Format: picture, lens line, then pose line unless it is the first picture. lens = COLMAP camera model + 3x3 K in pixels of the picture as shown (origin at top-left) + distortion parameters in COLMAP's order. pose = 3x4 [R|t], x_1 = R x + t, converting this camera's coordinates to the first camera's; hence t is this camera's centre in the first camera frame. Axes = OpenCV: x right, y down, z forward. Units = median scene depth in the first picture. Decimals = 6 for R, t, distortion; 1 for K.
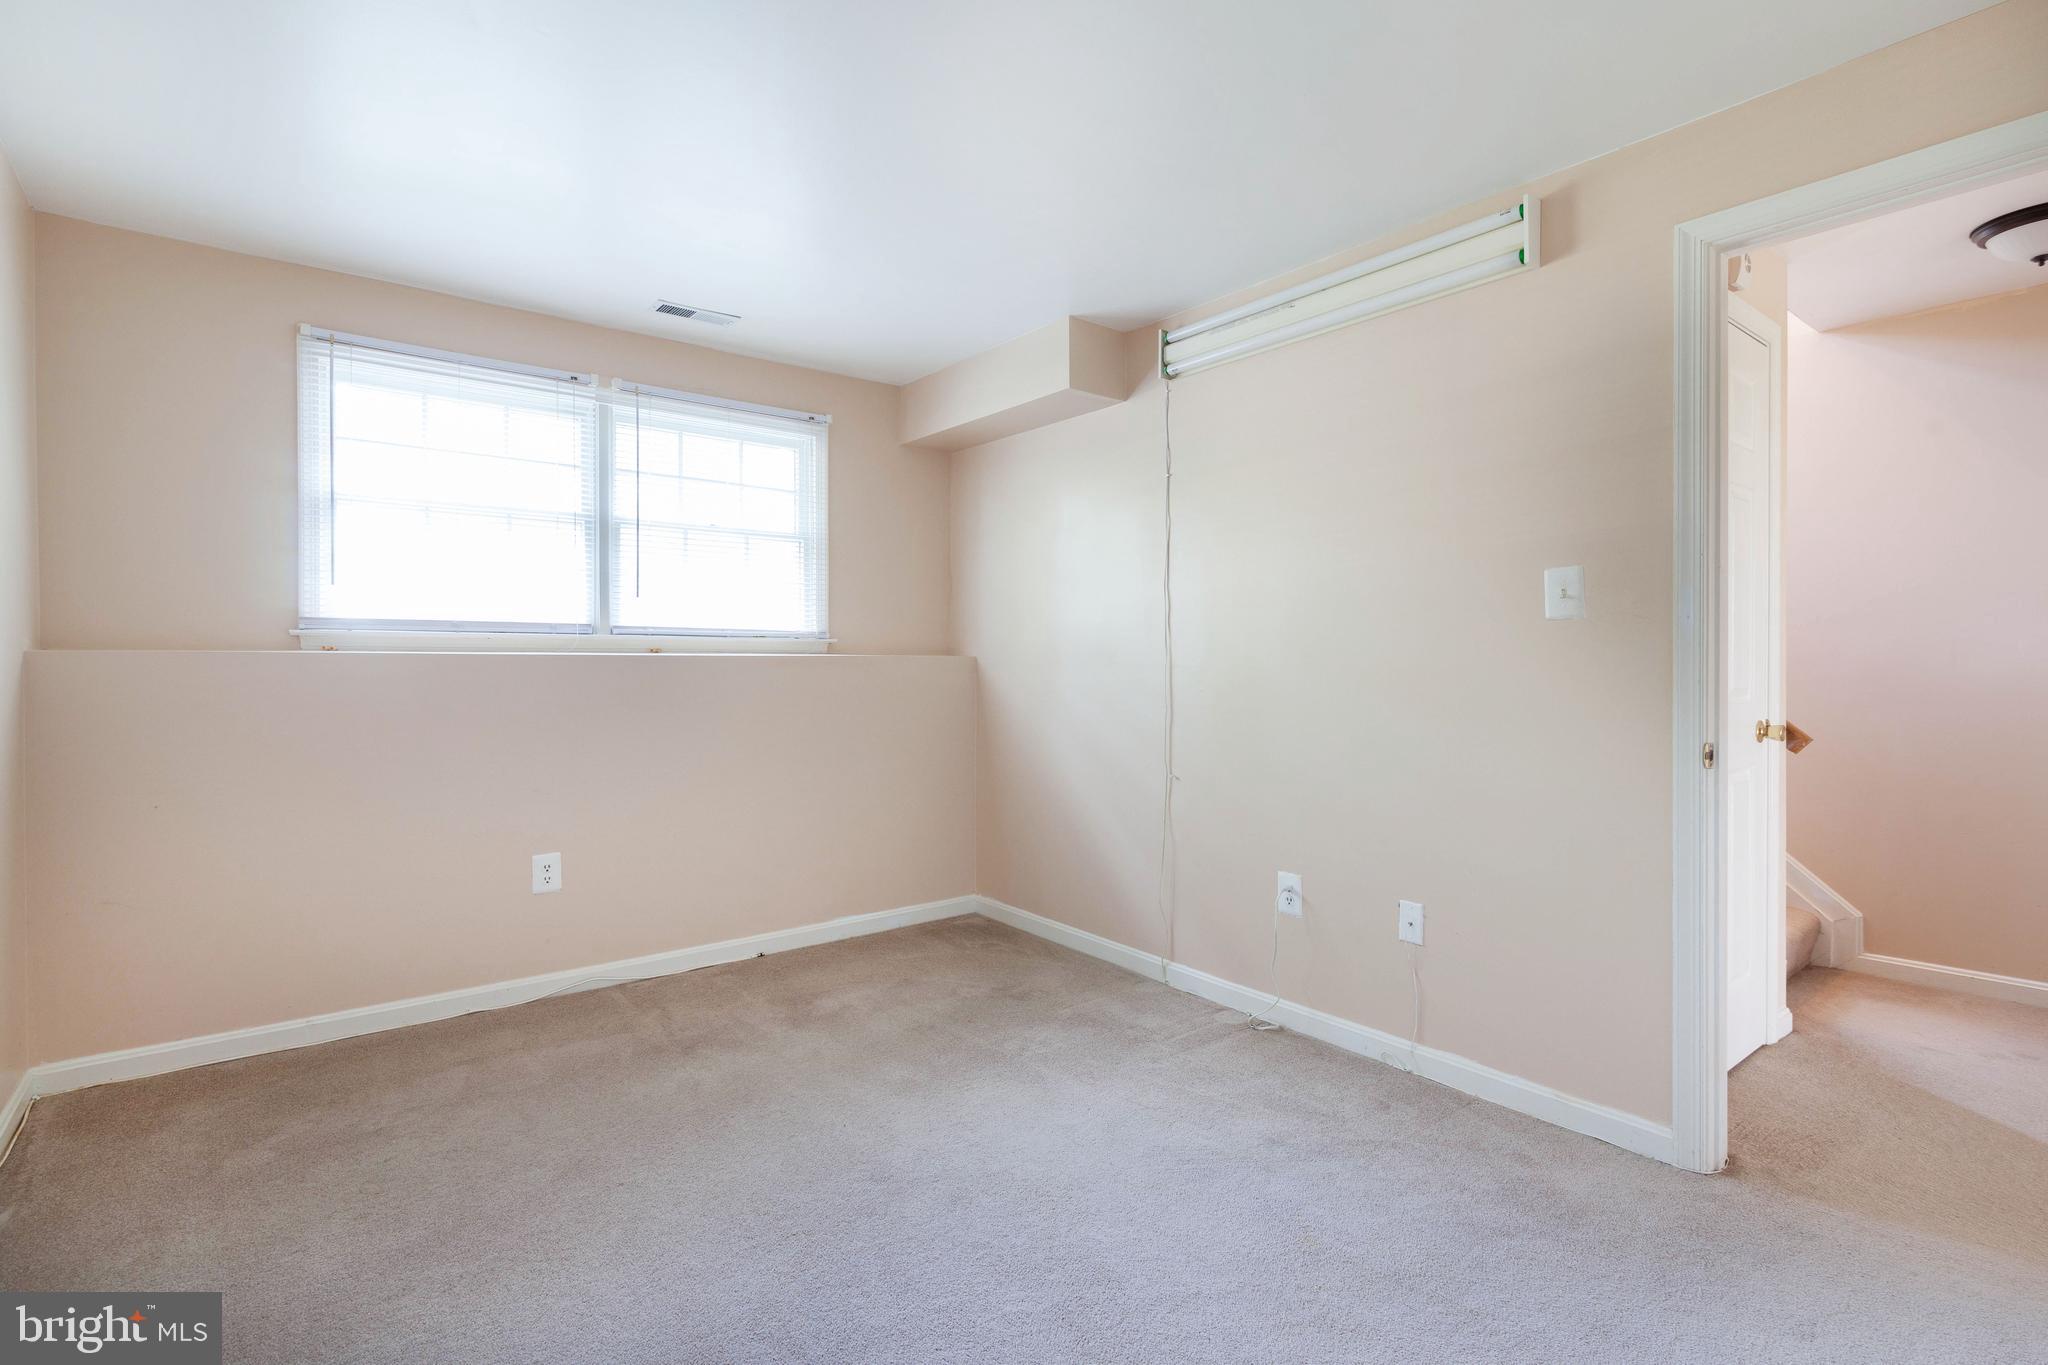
lens RADIAL K [[940.0, 0, 1025.4], [0, 940.0, 675.8], [0, 0, 1]] dist [-0.000179, 0.000010]
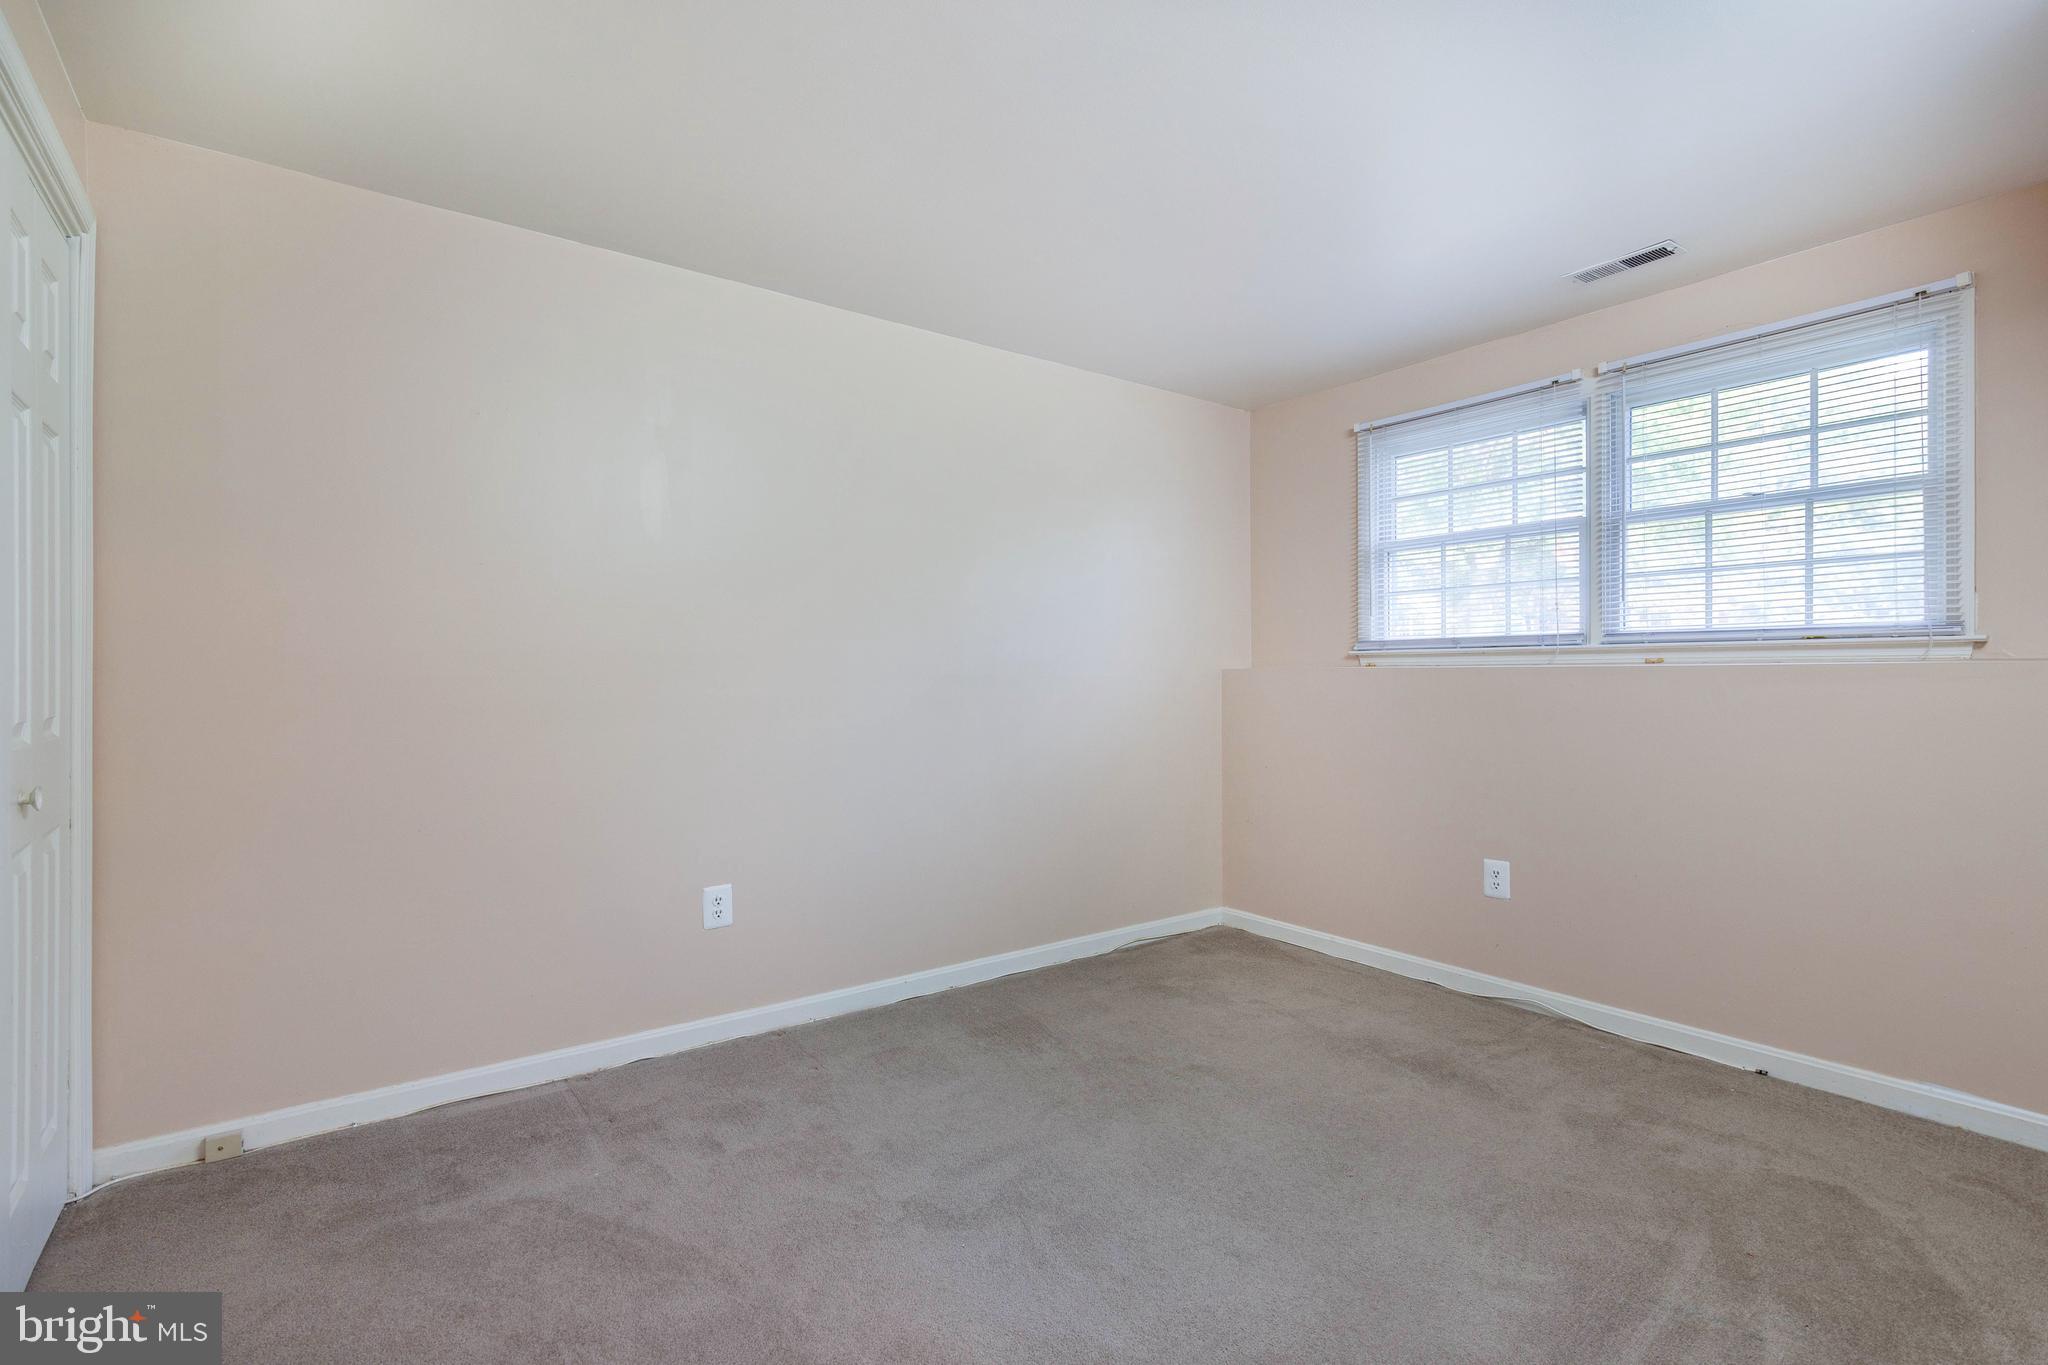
lens RADIAL K [[940.0, 0, 1025.4], [0, 940.0, 679.8], [0, 0, 1]] dist [-0.000179, 0.000010]
pose [[-0.033979, -0.001660, -0.999421, 0.541152], [-0.009008, 0.999959, -0.001354, -0.002087], [0.999382, 0.008957, -0.033993, 0.521233]]
